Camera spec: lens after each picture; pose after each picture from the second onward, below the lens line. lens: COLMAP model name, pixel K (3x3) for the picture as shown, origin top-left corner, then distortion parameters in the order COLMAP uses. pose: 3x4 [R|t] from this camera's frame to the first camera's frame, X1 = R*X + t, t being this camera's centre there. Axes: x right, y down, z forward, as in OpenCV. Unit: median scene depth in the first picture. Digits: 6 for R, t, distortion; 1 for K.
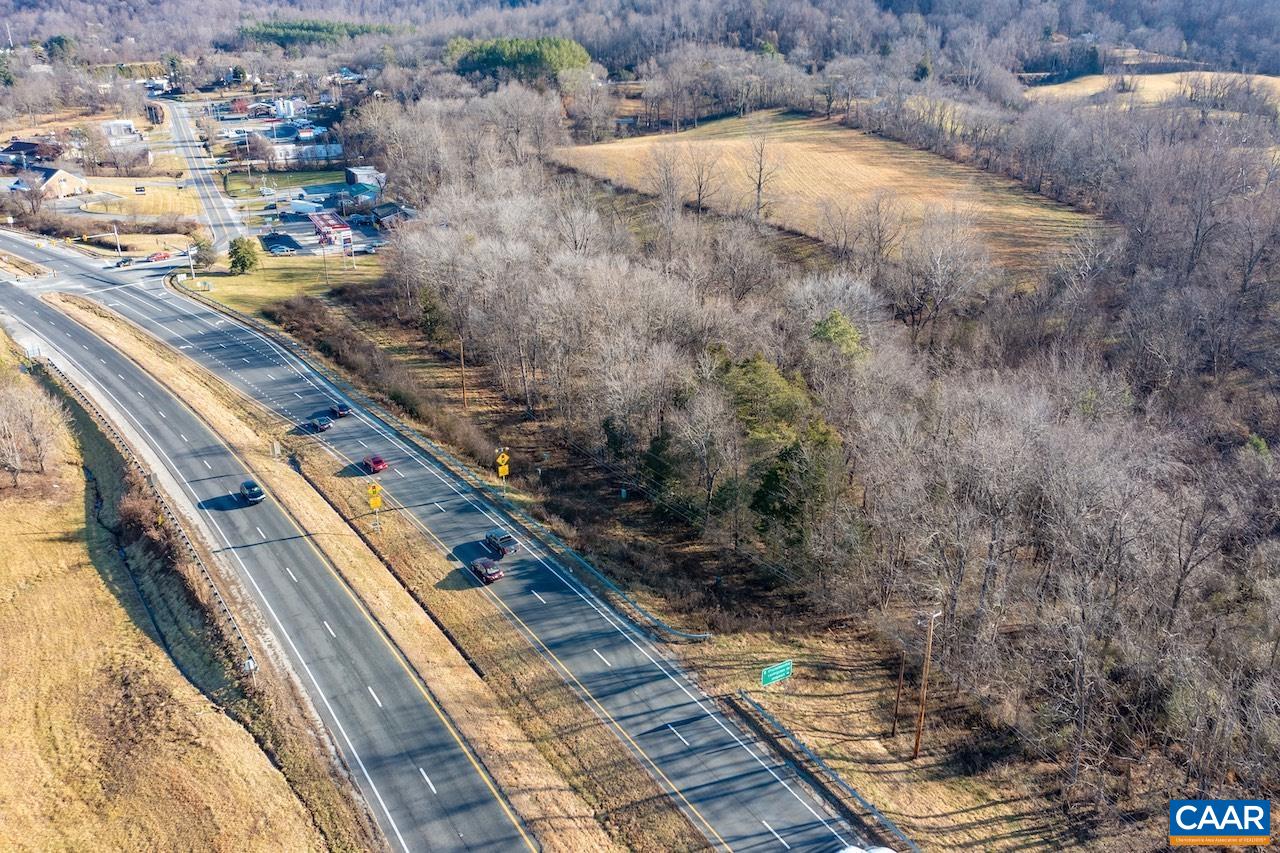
lens RADIAL K [[1011.9, 0, 640.0], [0, 1011.9, 426.5], [0, 0, 1]] dist [-0.019385, 0.004840]
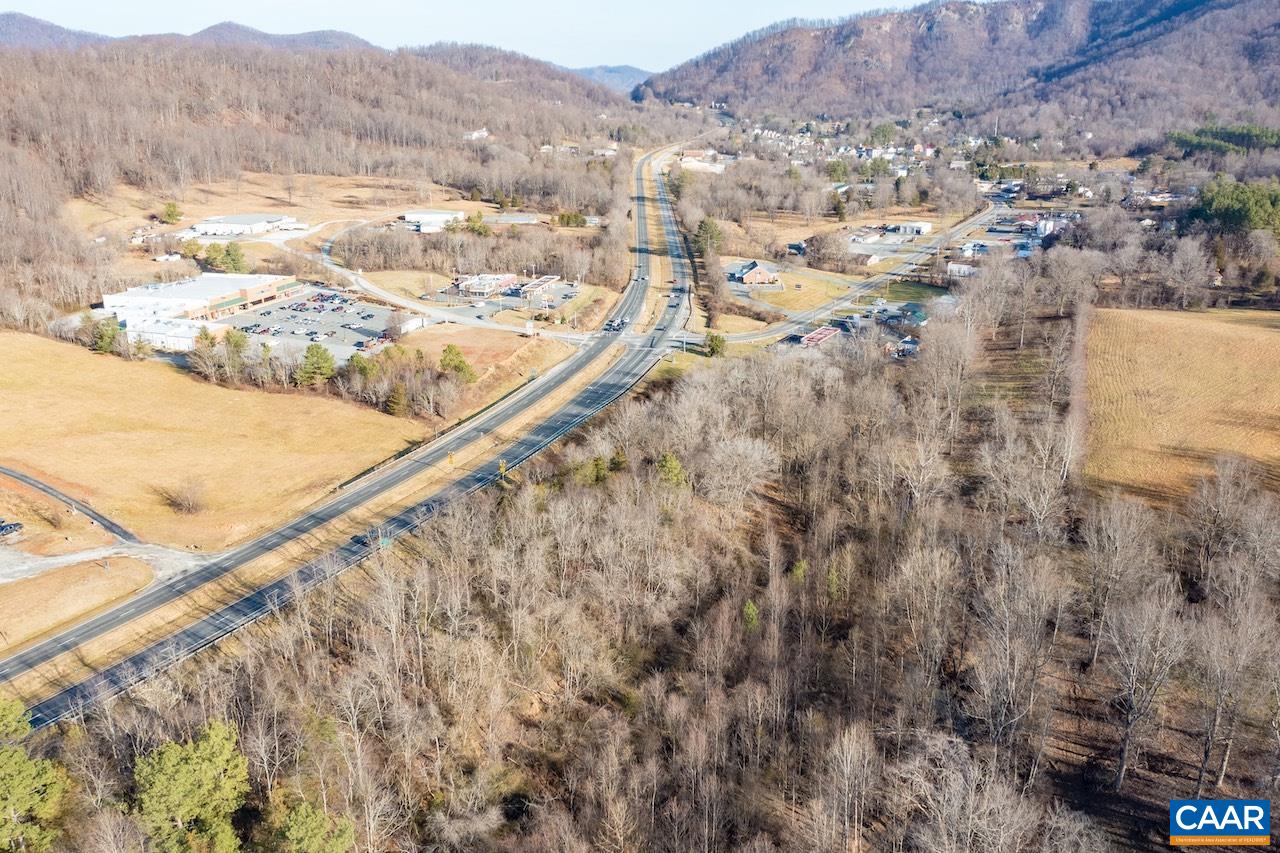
lens RADIAL K [[1011.9, 0, 640.0], [0, 1011.9, 426.5], [0, 0, 1]] dist [-0.019385, 0.004840]
pose [[0.560078, 0.269988, -0.783211, 1.788931], [-0.309975, 0.945028, 0.104105, -0.380972], [0.768263, 0.184468, 0.612979, -0.132604]]
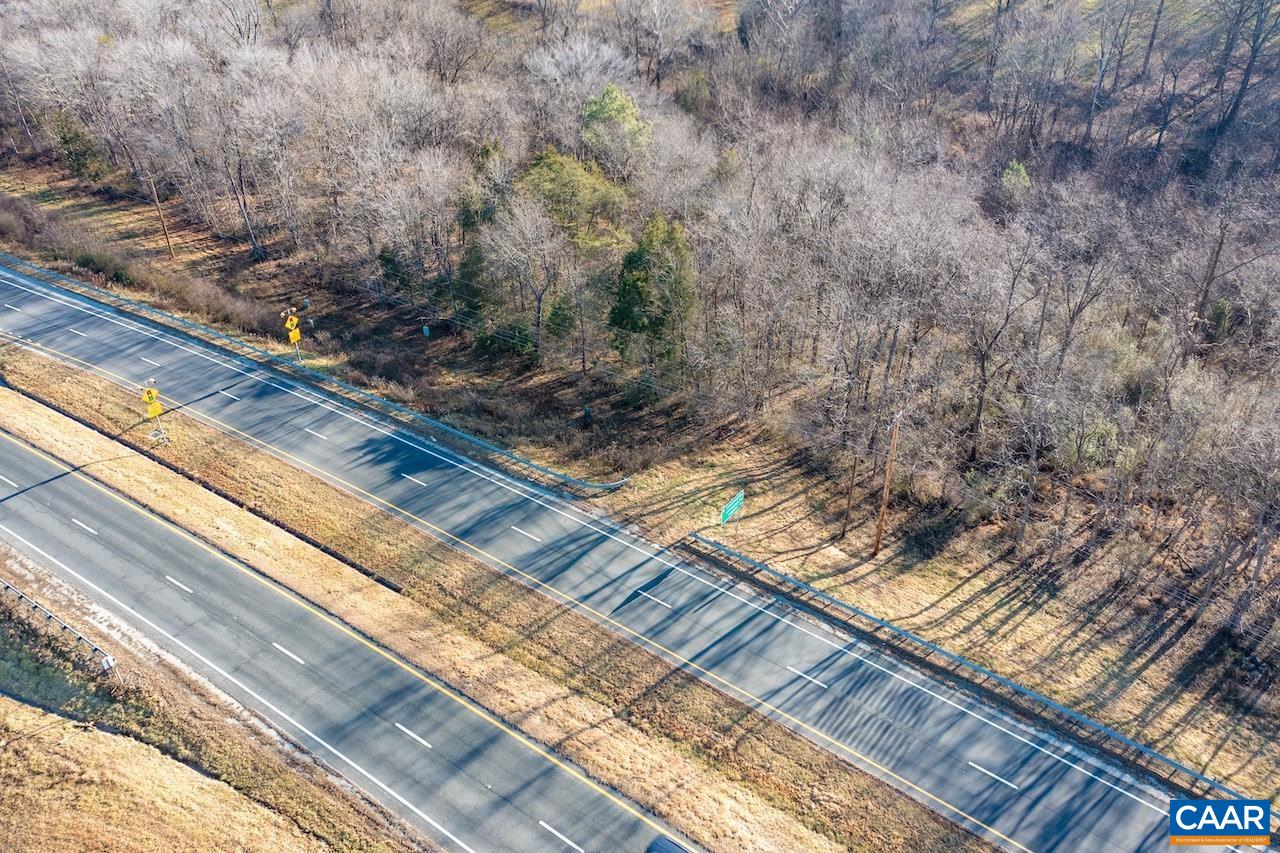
lens RADIAL K [[1011.9, 0, 640.0], [0, 1011.9, 426.5], [0, 0, 1]] dist [-0.019385, 0.004840]
pose [[0.923490, -0.226215, 0.309828, -0.153167], [0.149250, 0.955872, 0.253047, -0.055249], [-0.353398, -0.187445, 0.916501, 0.127925]]
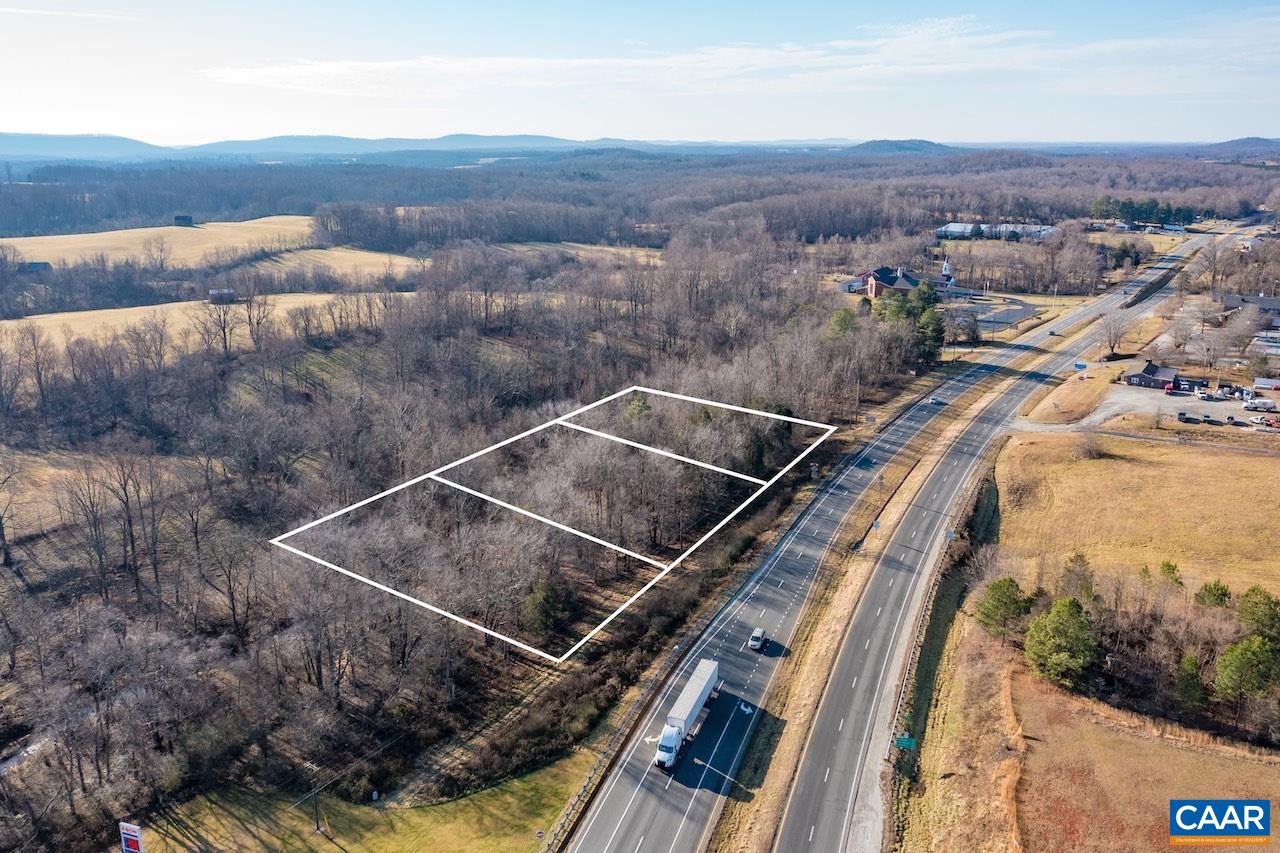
lens RADIAL K [[1011.9, 0, 640.0], [0, 1011.9, 426.5], [0, 0, 1]] dist [-0.019385, 0.004840]
pose [[-0.497190, -0.228317, 0.837062, -1.664593], [0.332733, 0.840821, 0.426976, -1.034059], [-0.801306, 0.490806, -0.342080, 1.984643]]
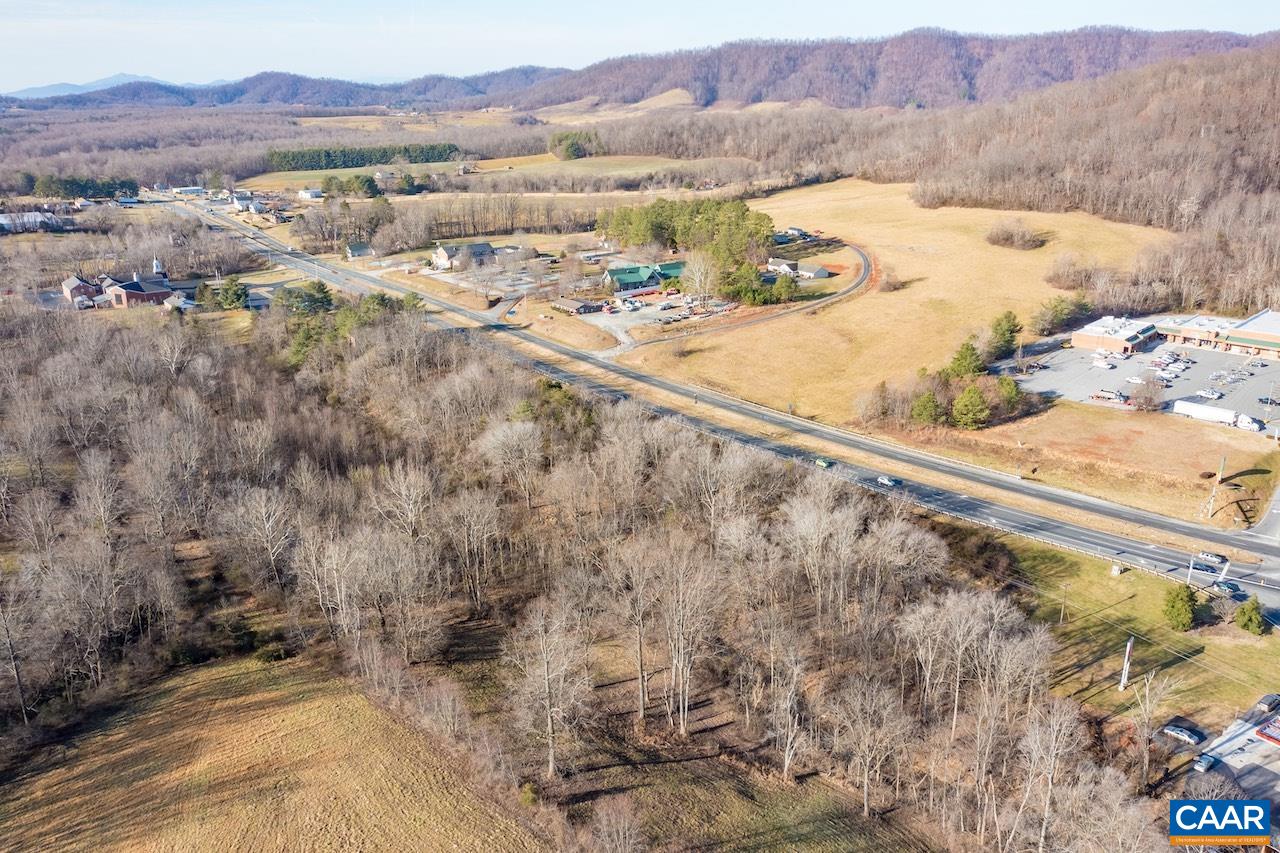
lens RADIAL K [[1011.9, 0, 640.0], [0, 1011.9, 426.5], [0, 0, 1]] dist [-0.019385, 0.004840]
pose [[-0.984088, 0.065984, -0.164975, 0.376999], [-0.057913, 0.758672, 0.648894, -1.707486], [0.167978, 0.648123, -0.742779, 3.100440]]
